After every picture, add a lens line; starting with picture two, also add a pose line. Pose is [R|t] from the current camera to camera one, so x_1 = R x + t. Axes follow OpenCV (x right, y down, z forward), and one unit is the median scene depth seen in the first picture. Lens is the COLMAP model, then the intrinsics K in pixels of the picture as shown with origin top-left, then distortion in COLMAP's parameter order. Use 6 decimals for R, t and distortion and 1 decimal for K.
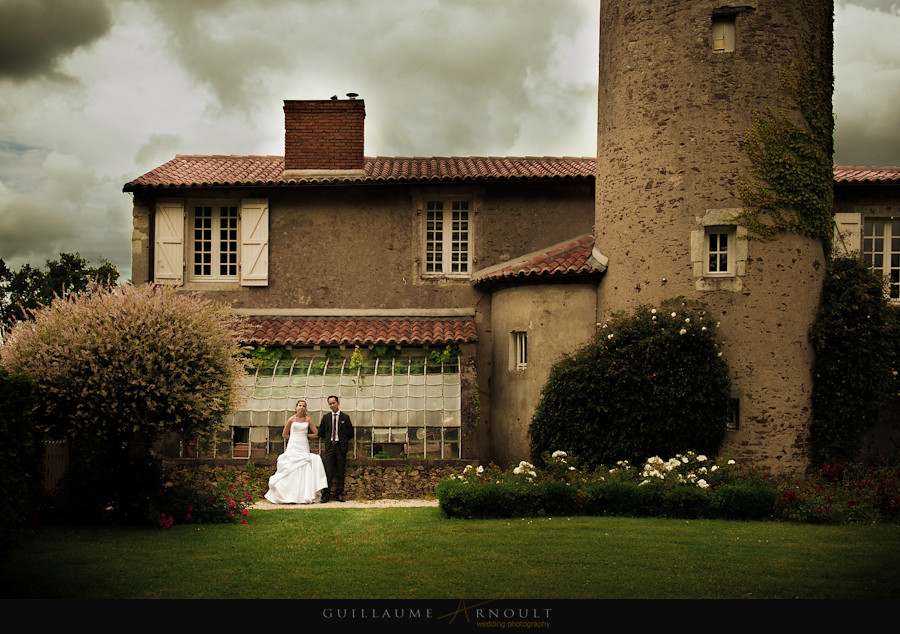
lens RADIAL K [[3316.7, 0, 450.1], [0, 3316.7, 317.3], [0, 0, 1]] dist [-0.549374, 0.000000]
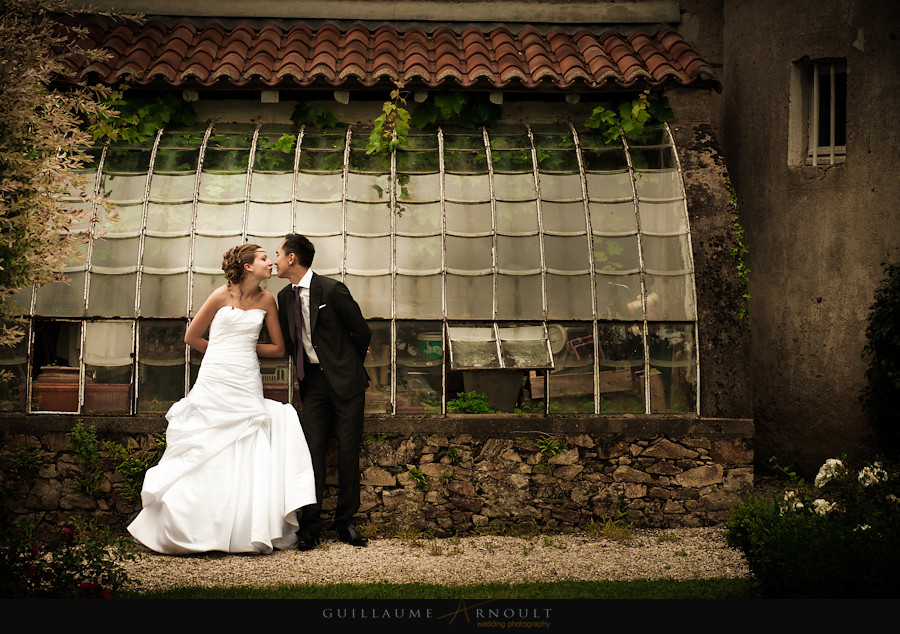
lens RADIAL K [[3594.0, 0, 449.0], [0, 3594.0, 316.2], [0, 0, 1]] dist [0.341114, 0.000000]
pose [[0.998510, 0.005174, 0.054319, -0.042602], [-0.007211, 0.999276, 0.037360, 0.018463], [-0.054087, -0.037696, 0.997824, 0.621858]]
